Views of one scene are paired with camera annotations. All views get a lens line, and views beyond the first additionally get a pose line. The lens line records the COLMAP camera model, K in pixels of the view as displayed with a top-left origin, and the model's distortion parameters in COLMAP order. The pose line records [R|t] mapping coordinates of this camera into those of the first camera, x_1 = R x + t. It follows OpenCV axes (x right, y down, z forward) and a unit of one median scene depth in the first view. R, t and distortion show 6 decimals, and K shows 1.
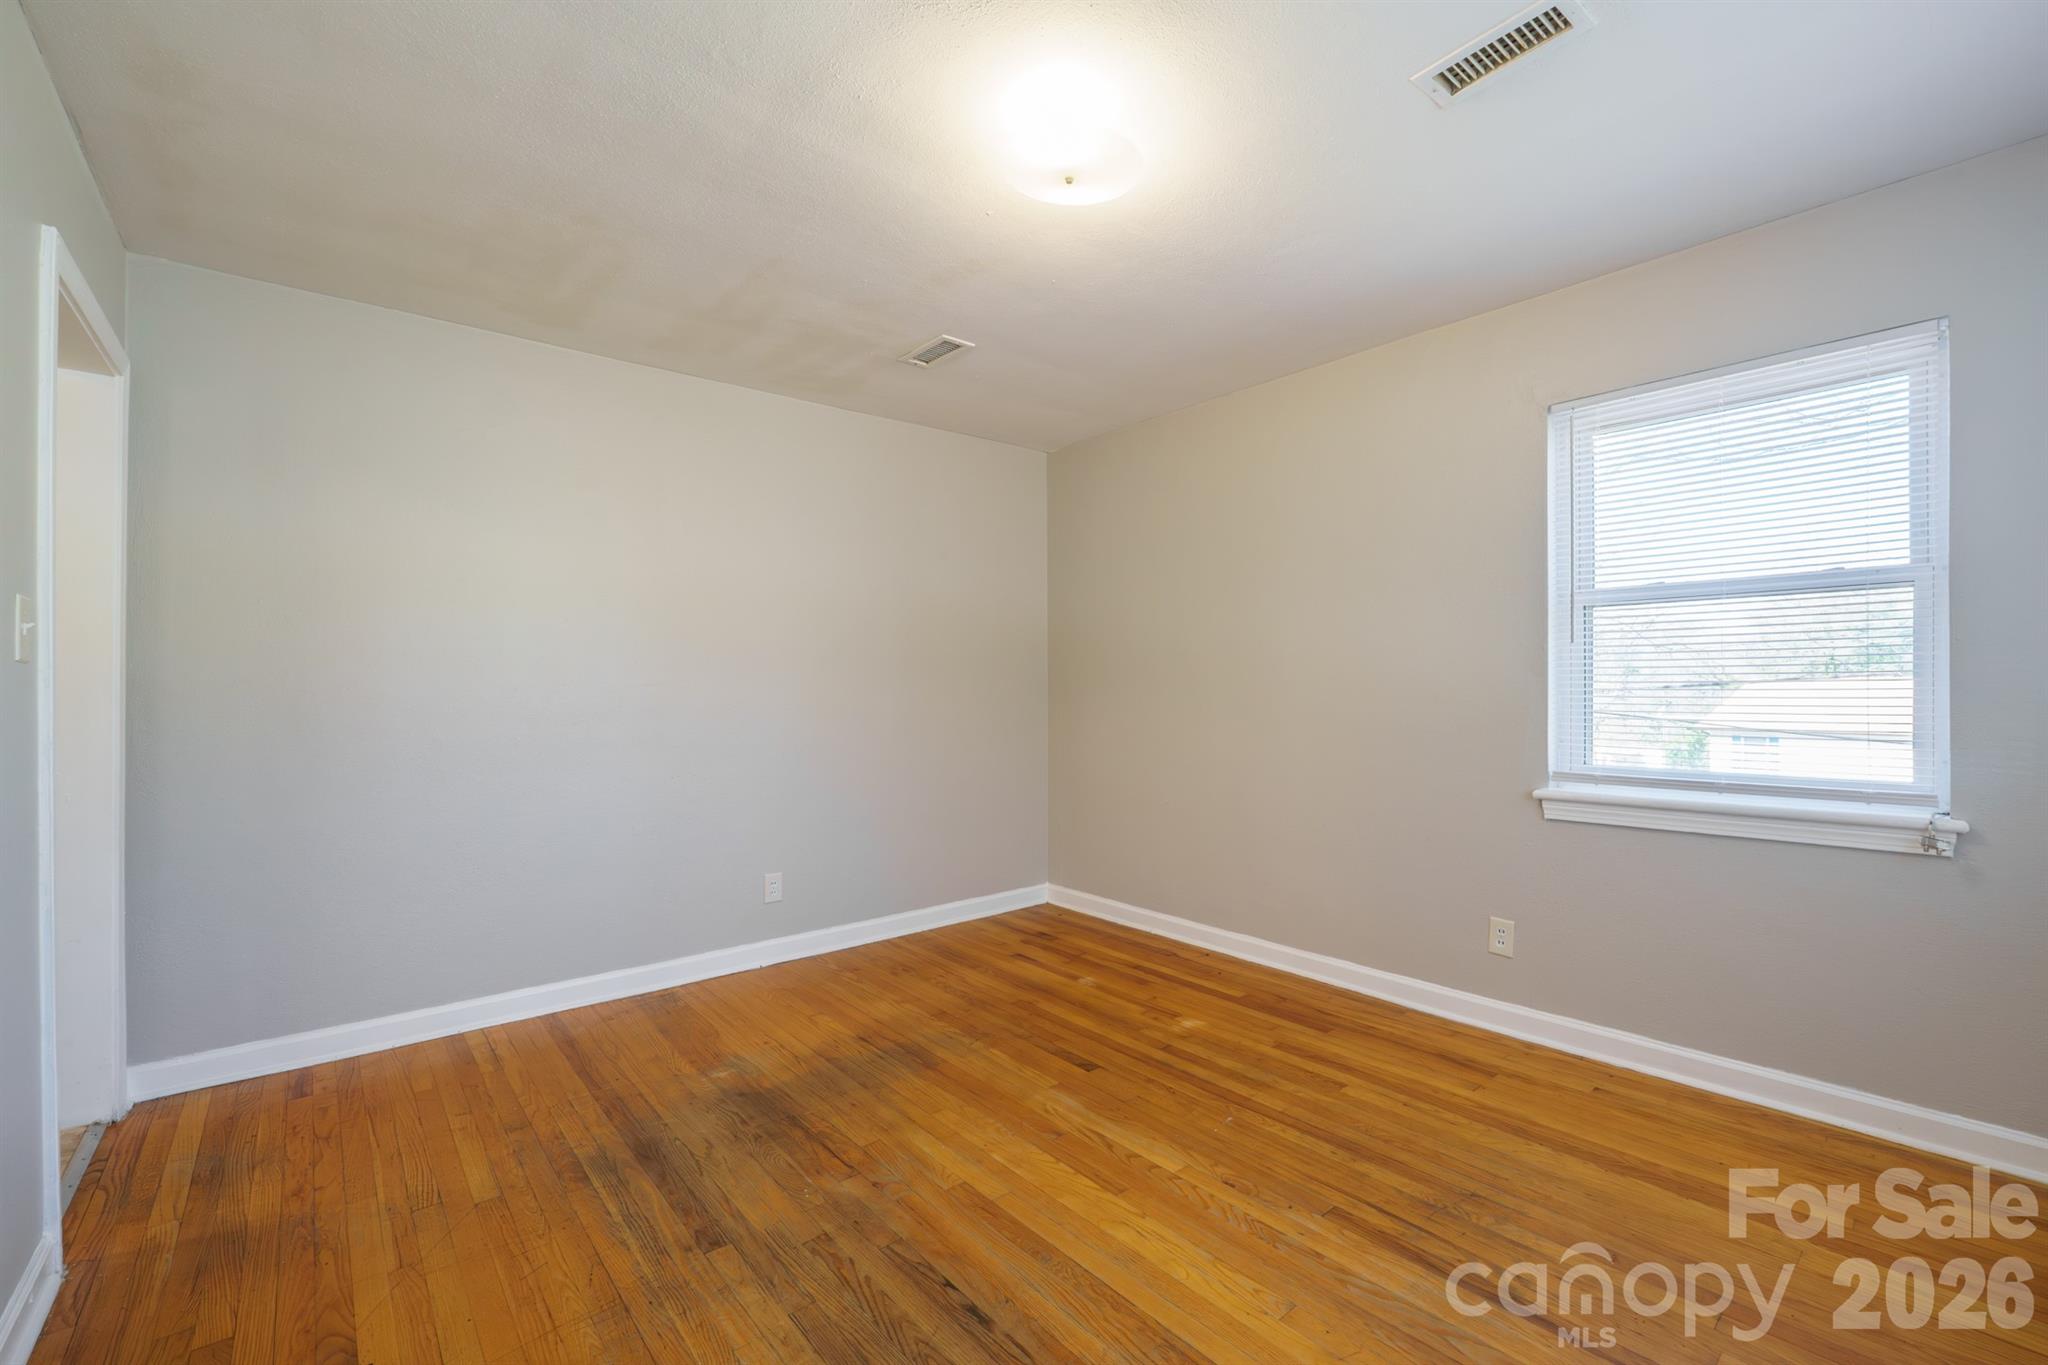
lens RADIAL K [[868.8, 0, 1024.0], [0, 868.8, 682.5], [0, 0, 1]] dist [-0.002094, -0.000211]
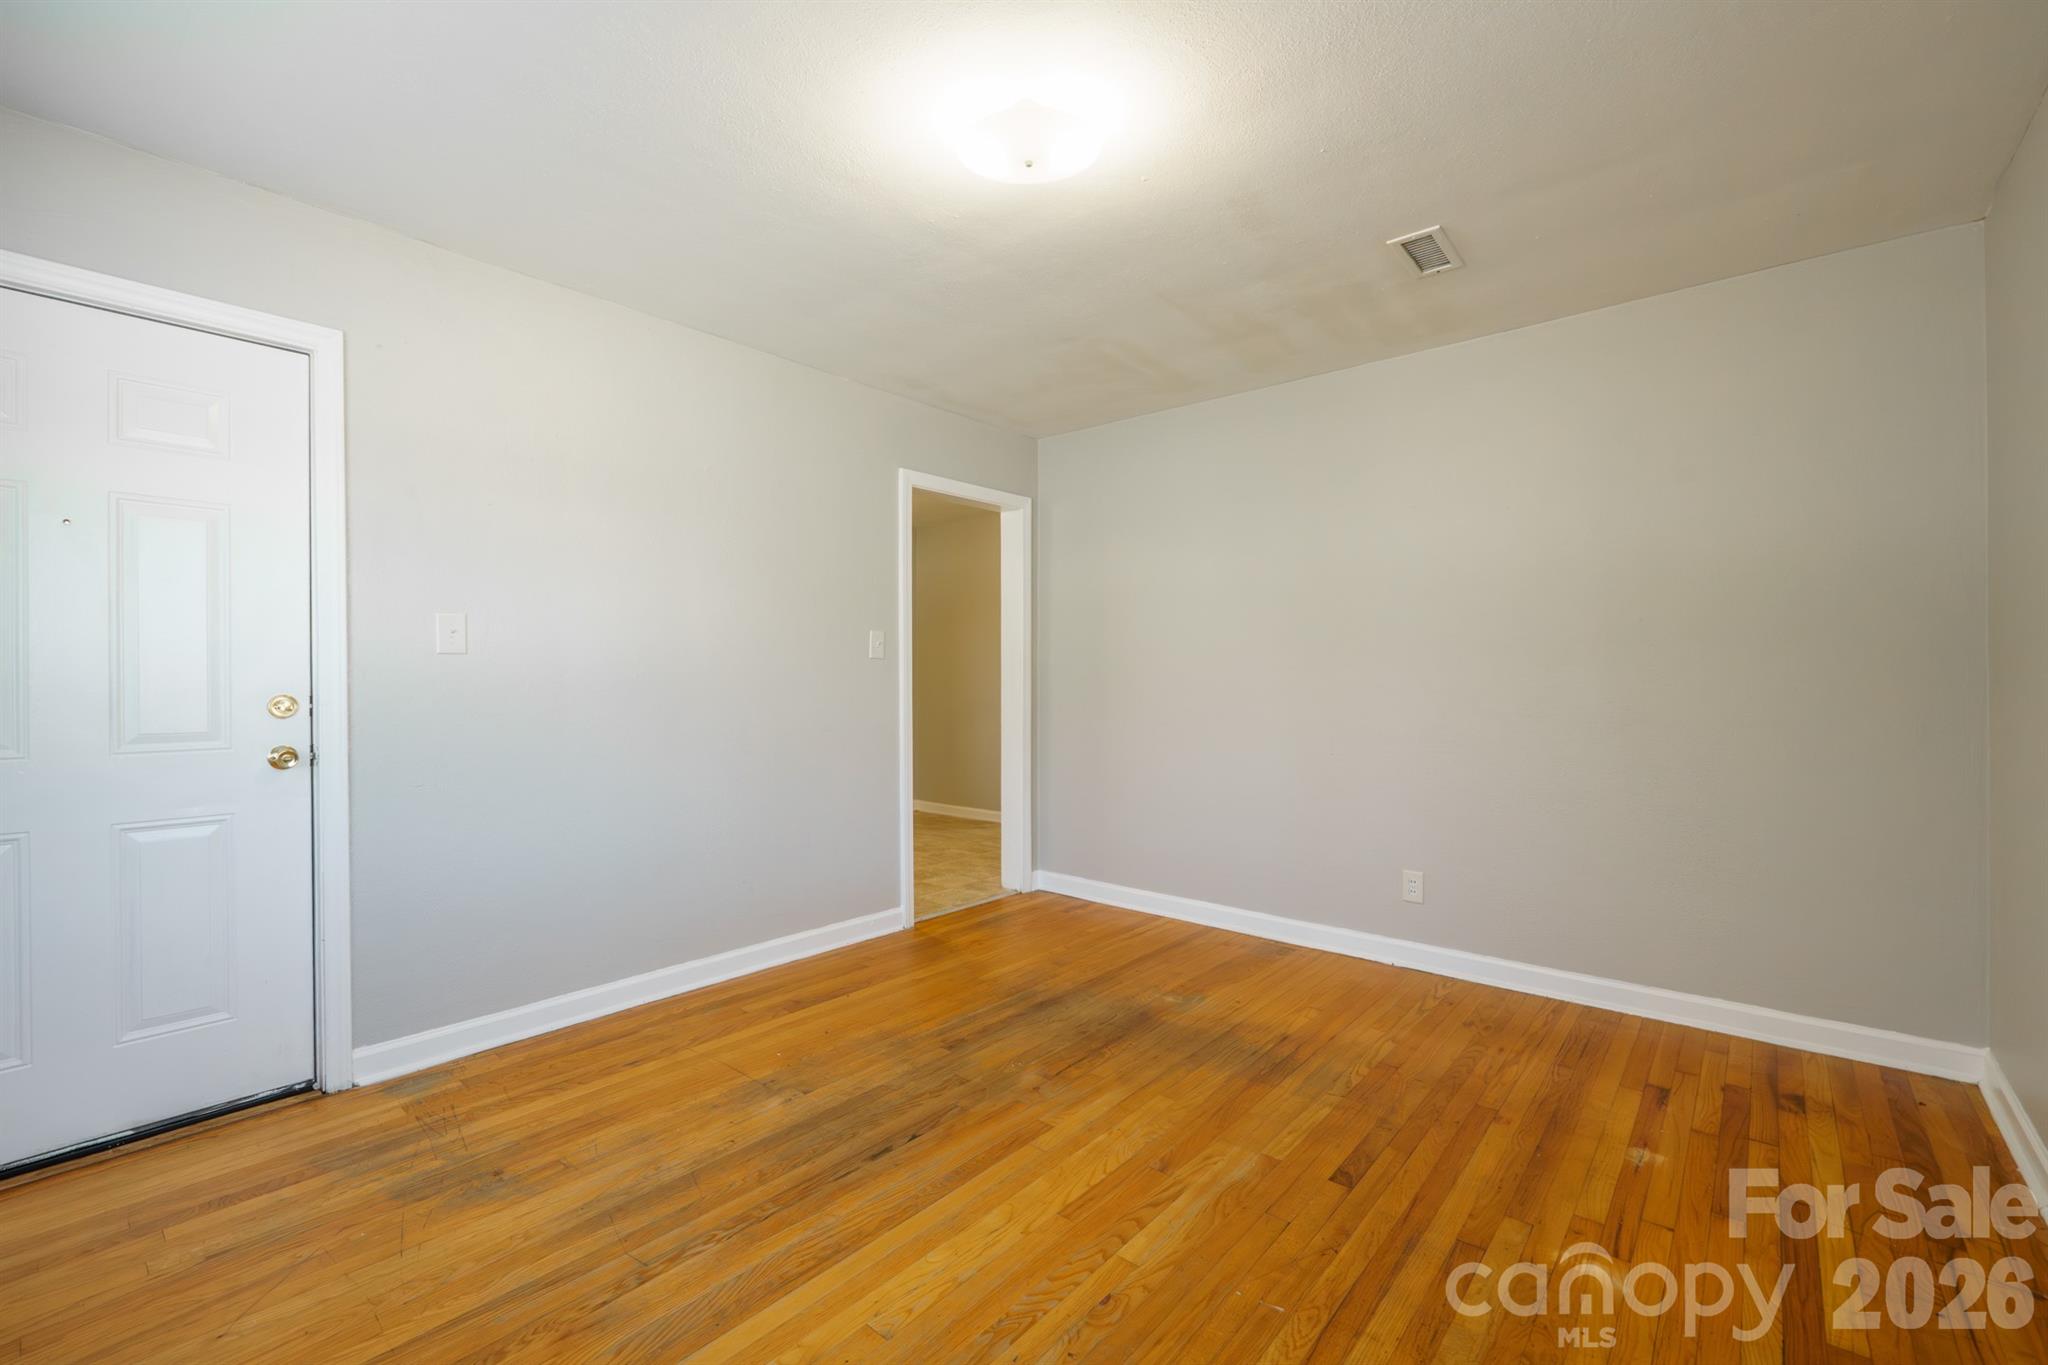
lens RADIAL K [[856.6, 0, 1027.5], [0, 856.6, 673.5], [0, 0, 1]] dist [-0.005963, -0.000139]
pose [[0.162269, 0.003941, -0.986739, 0.772684], [0.003574, 0.999983, 0.004581, 0.003061], [0.986740, -0.004270, 0.162252, 0.629408]]
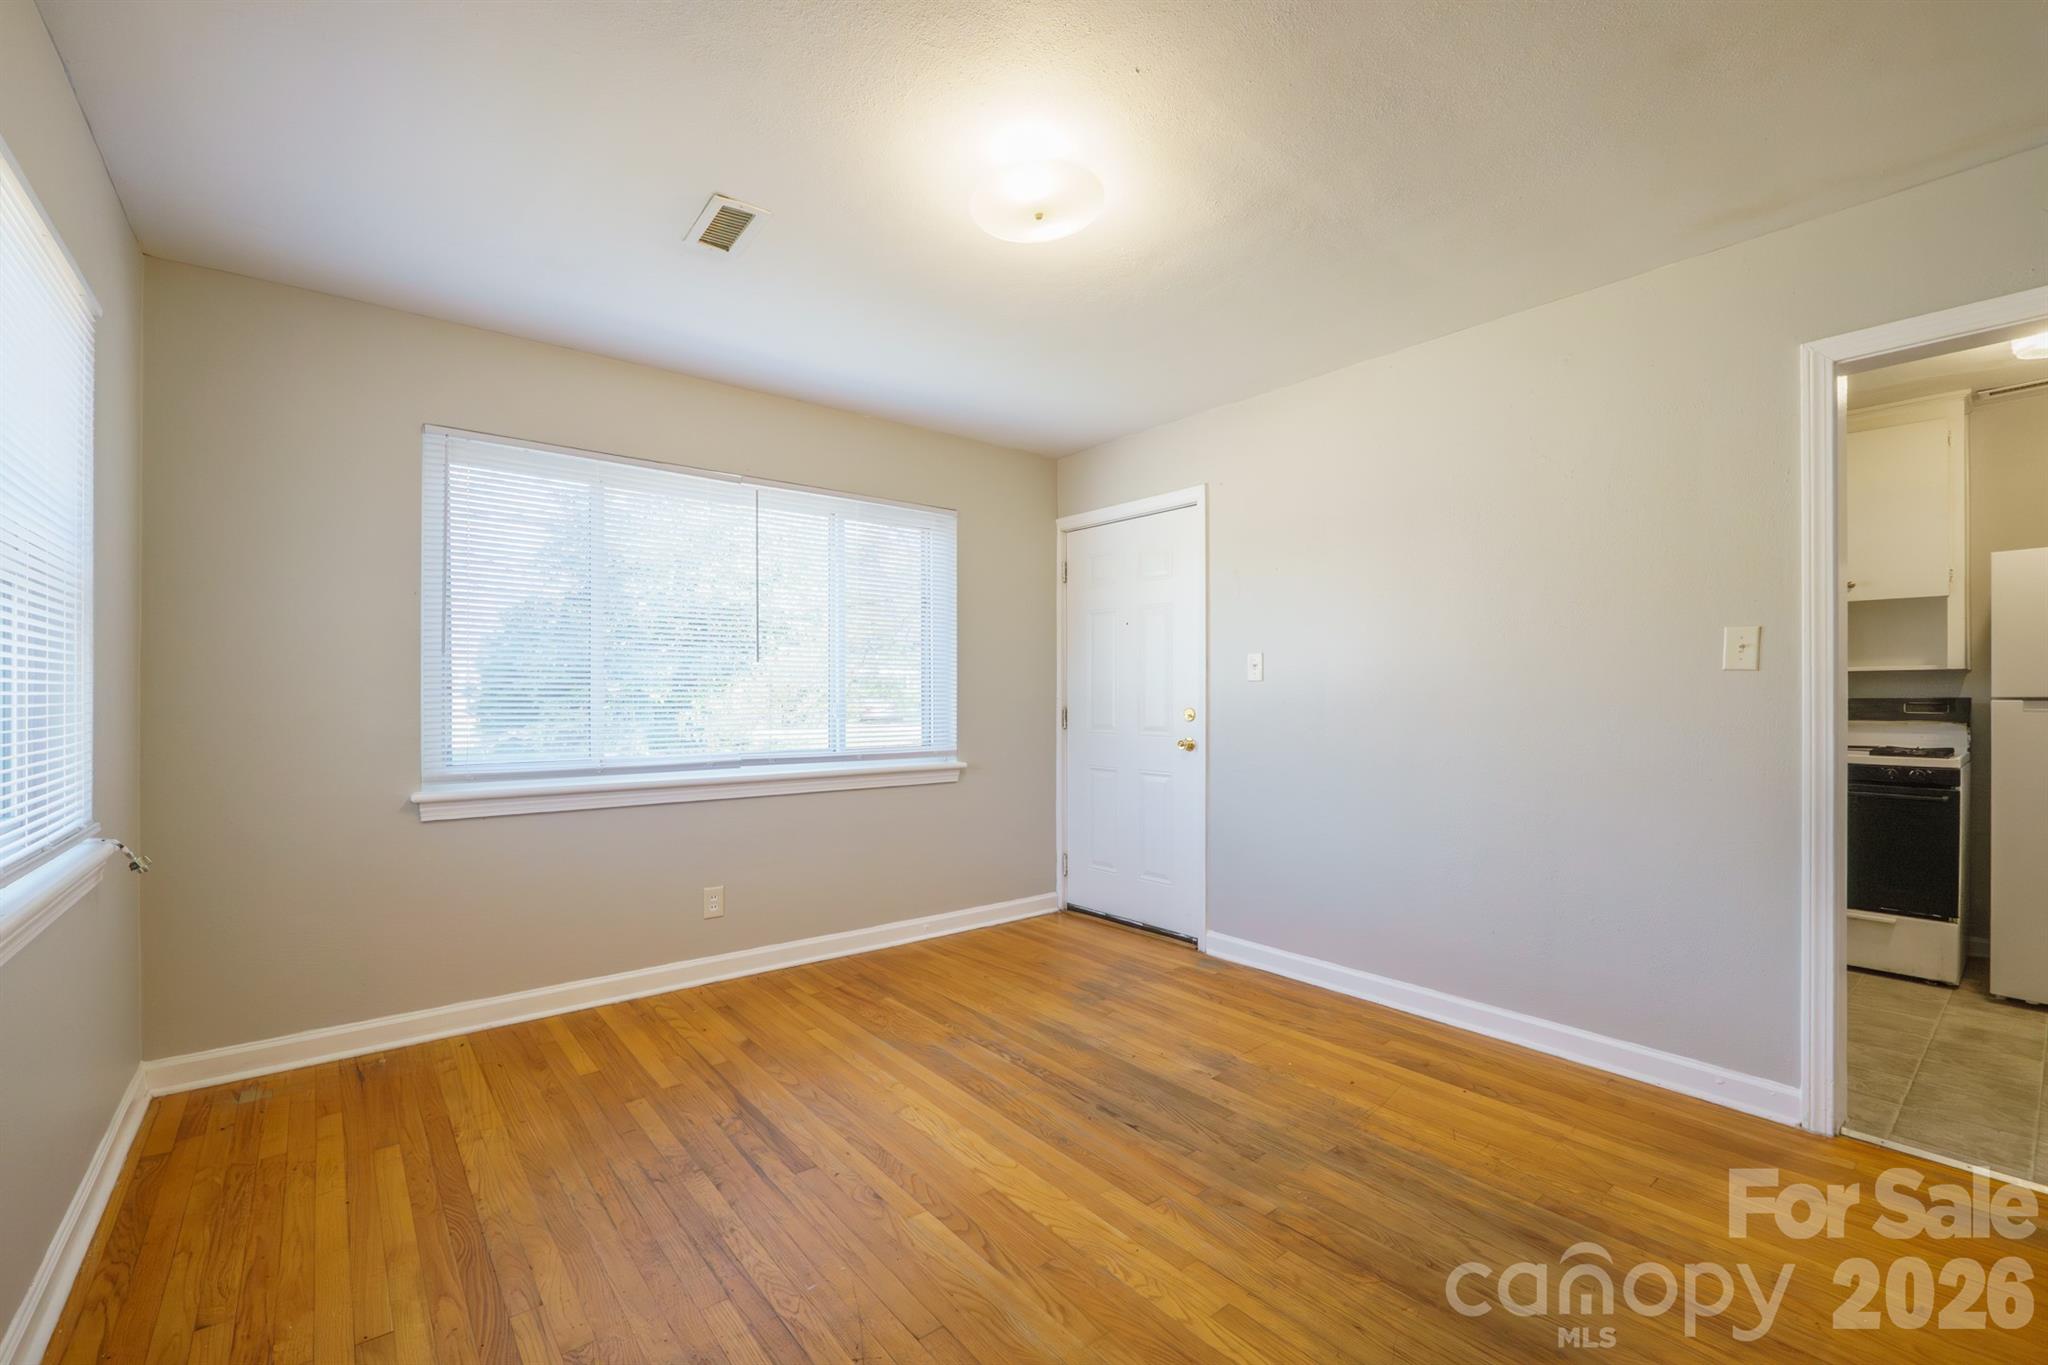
lens RADIAL K [[856.6, 0, 1027.5], [0, 856.6, 673.5], [0, 0, 1]] dist [-0.005963, -0.000139]
pose [[-0.999890, 0.009248, 0.011573, 0.038403], [0.008886, 0.999482, -0.030921, 0.011395], [-0.011853, -0.030815, -0.999455, 1.552449]]
